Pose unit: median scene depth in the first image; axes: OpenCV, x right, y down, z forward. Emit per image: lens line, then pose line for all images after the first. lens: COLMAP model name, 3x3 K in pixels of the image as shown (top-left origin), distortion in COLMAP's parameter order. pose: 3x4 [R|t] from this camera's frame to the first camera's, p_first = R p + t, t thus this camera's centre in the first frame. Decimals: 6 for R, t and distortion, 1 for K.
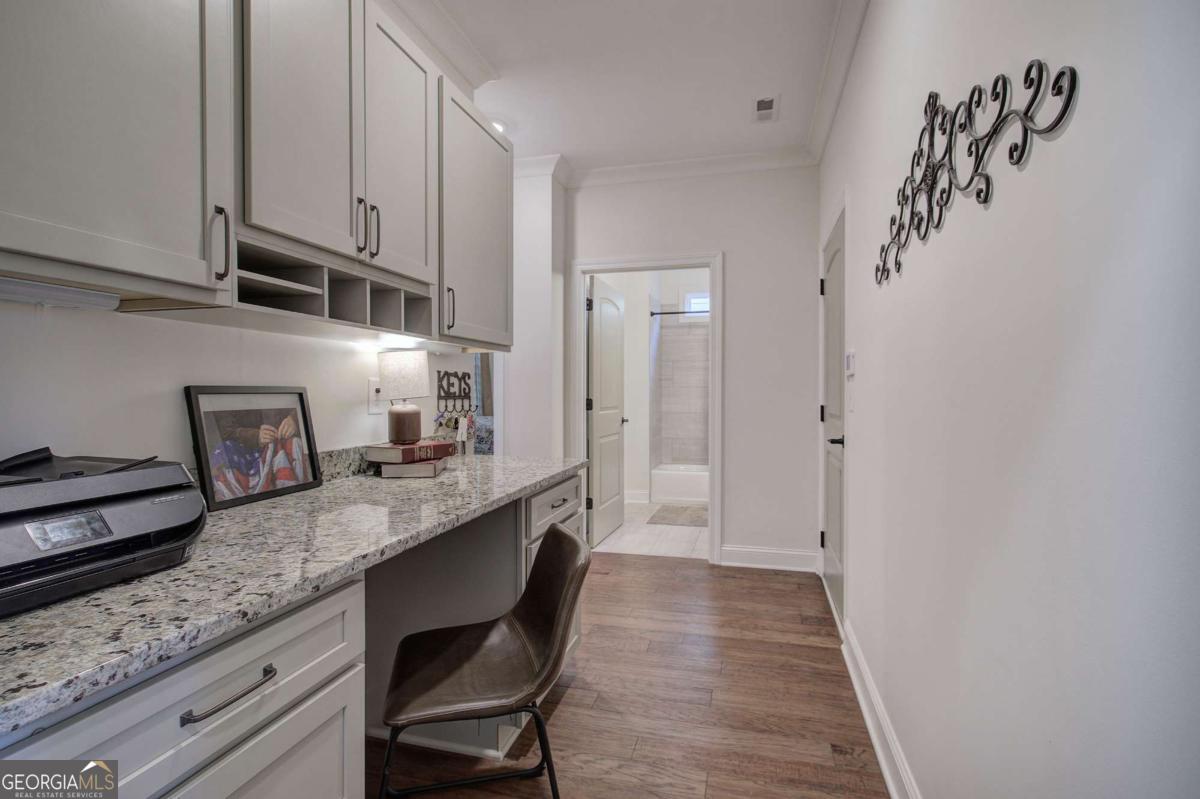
lens RADIAL K [[584.5, 0, 600.4], [0, 584.5, 404.7], [0, 0, 1]] dist [0.006481, 0.000071]
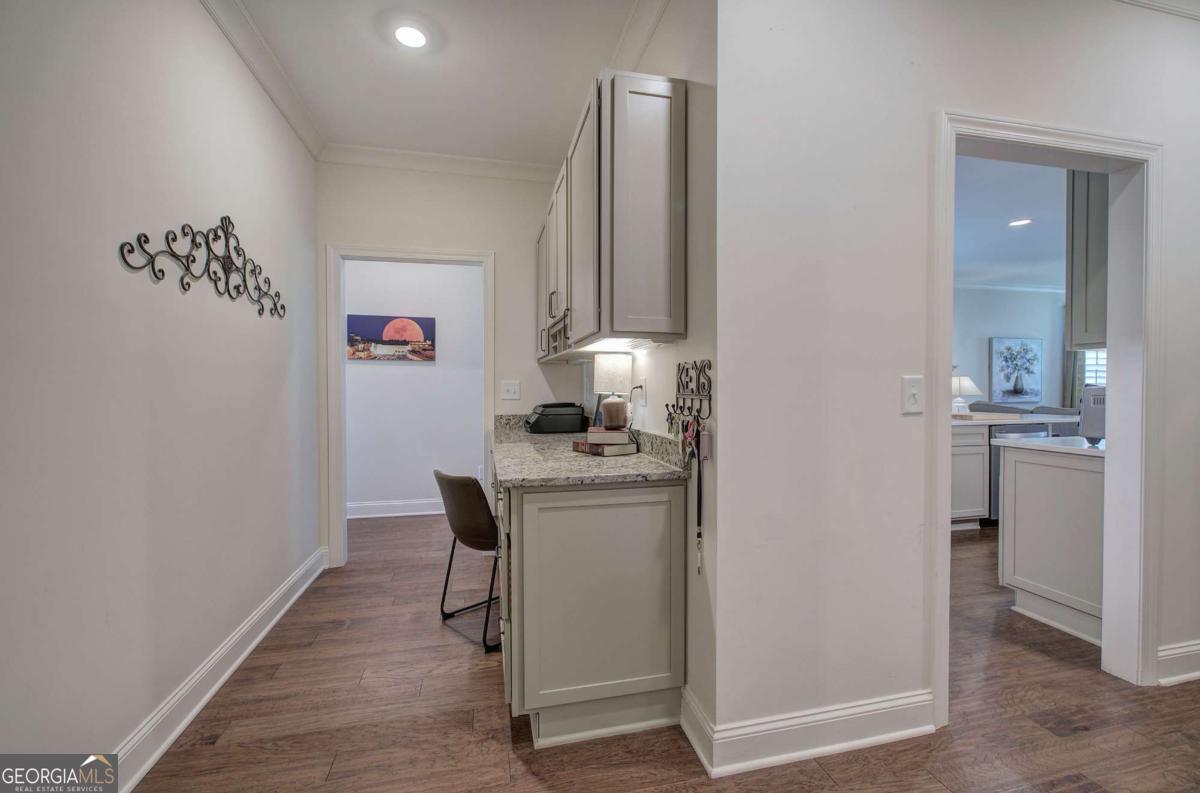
lens RADIAL K [[519.0, 0, 608.3], [0, 519.0, 392.8], [0, 0, 1]] dist [-0.001722, 0.000789]
pose [[-0.879670, -0.002299, -0.475578, 0.209916], [-0.008828, 0.999895, 0.011495, -0.029270], [0.475502, 0.014310, -0.879598, 1.937161]]
